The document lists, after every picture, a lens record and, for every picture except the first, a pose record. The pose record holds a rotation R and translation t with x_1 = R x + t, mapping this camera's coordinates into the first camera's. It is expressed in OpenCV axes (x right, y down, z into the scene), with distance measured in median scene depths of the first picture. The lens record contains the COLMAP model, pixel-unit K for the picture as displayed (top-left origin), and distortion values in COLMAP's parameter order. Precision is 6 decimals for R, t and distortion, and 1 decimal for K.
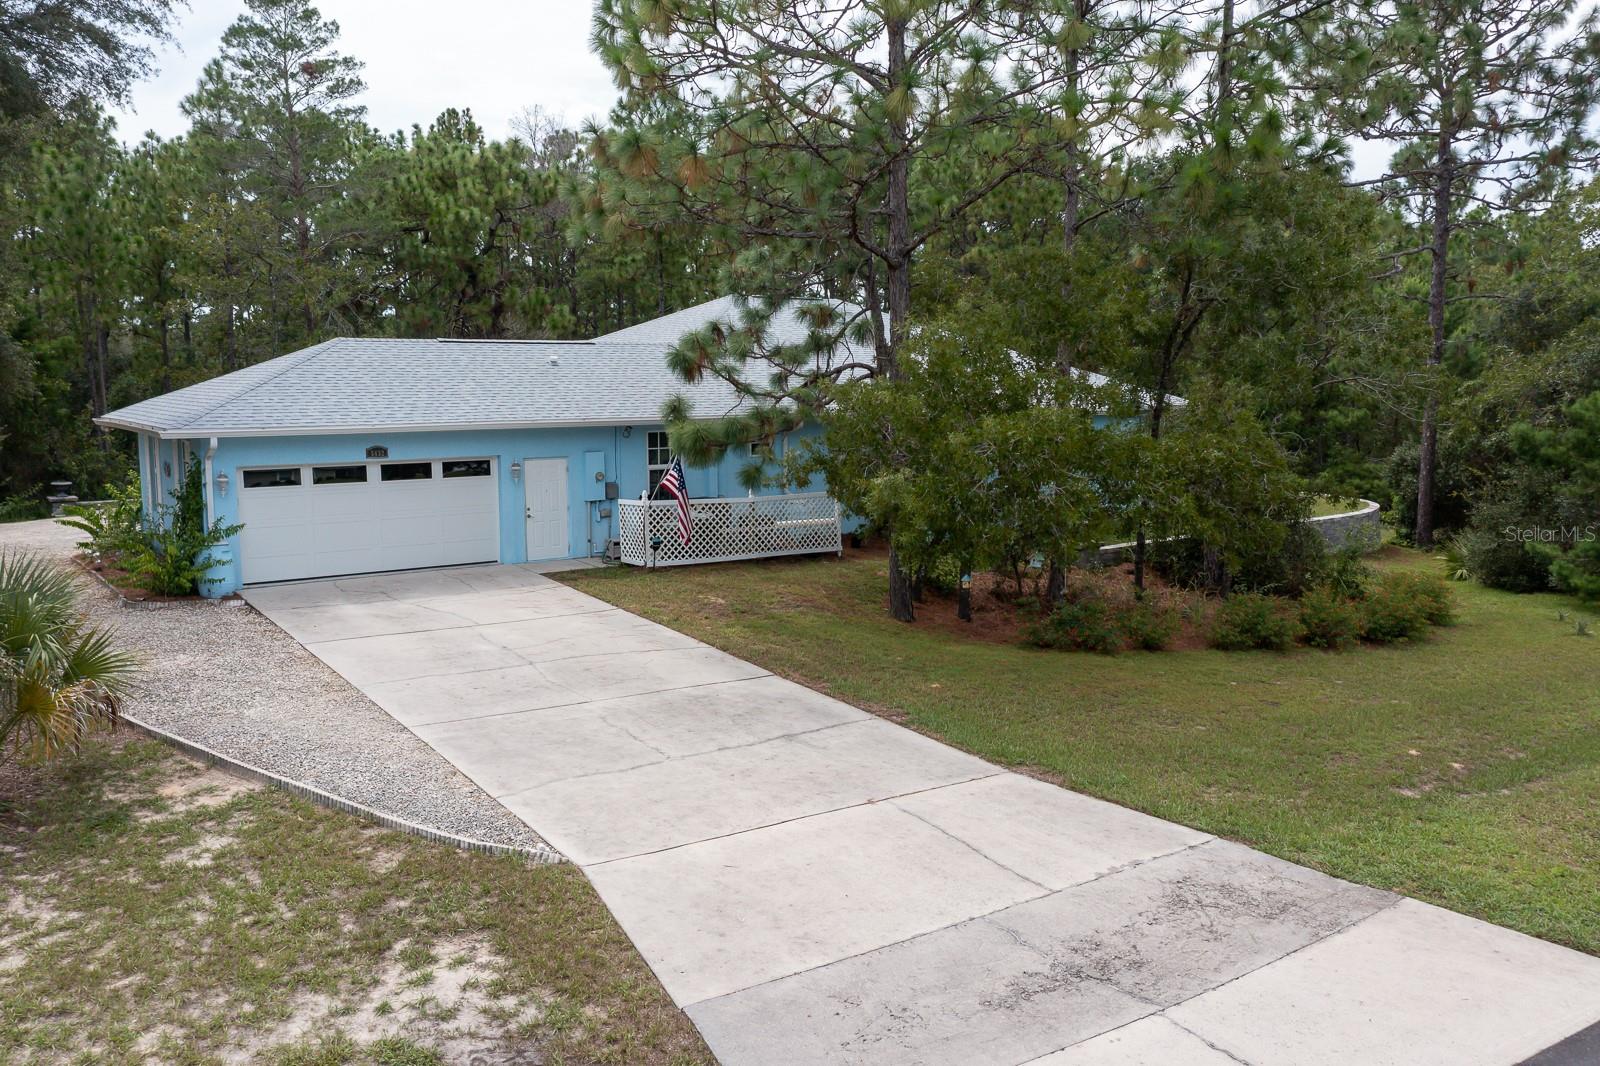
lens RADIAL K [[1257.9, 0, 802.5], [0, 1257.9, 528.7], [0, 0, 1]] dist [-0.011314, 0.007565]
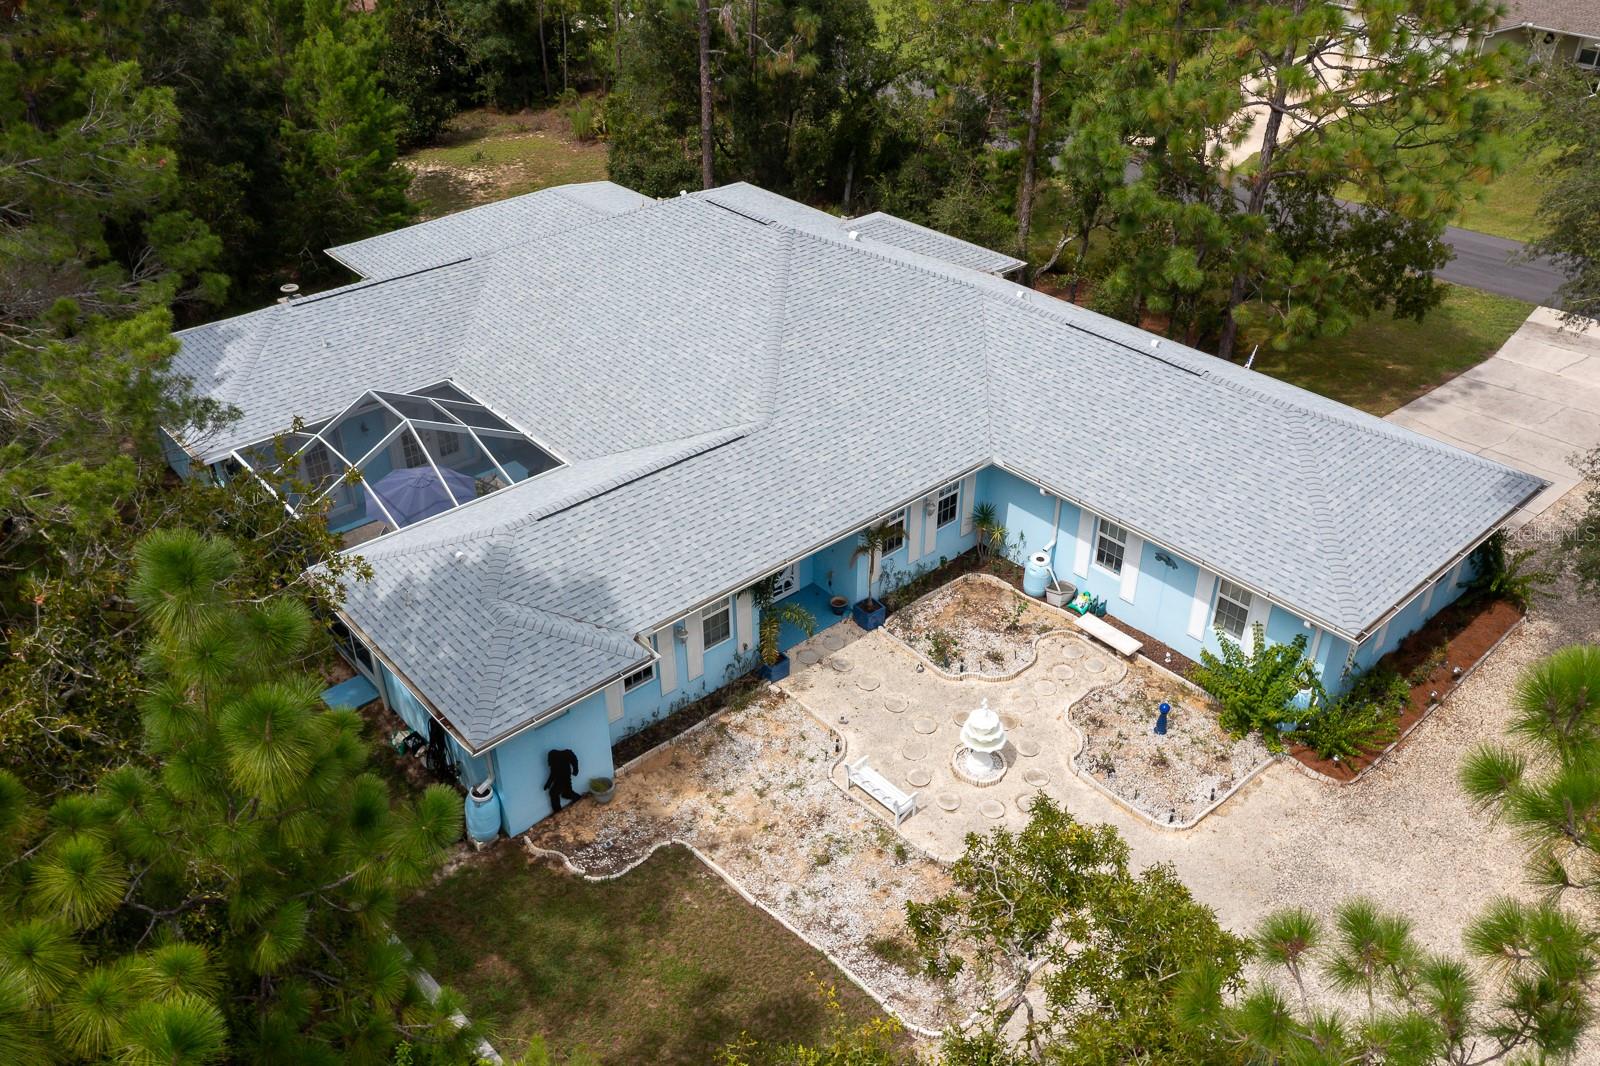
lens RADIAL K [[1260.1, 0, 803.0], [0, 1260.1, 531.0], [0, 0, 1]] dist [-0.012040, 0.000687]
pose [[-0.097073, -0.539299, 0.836501, -1.280142], [0.129206, 0.826529, 0.547864, -0.696866], [-0.986855, 0.161264, -0.010553, 1.481370]]
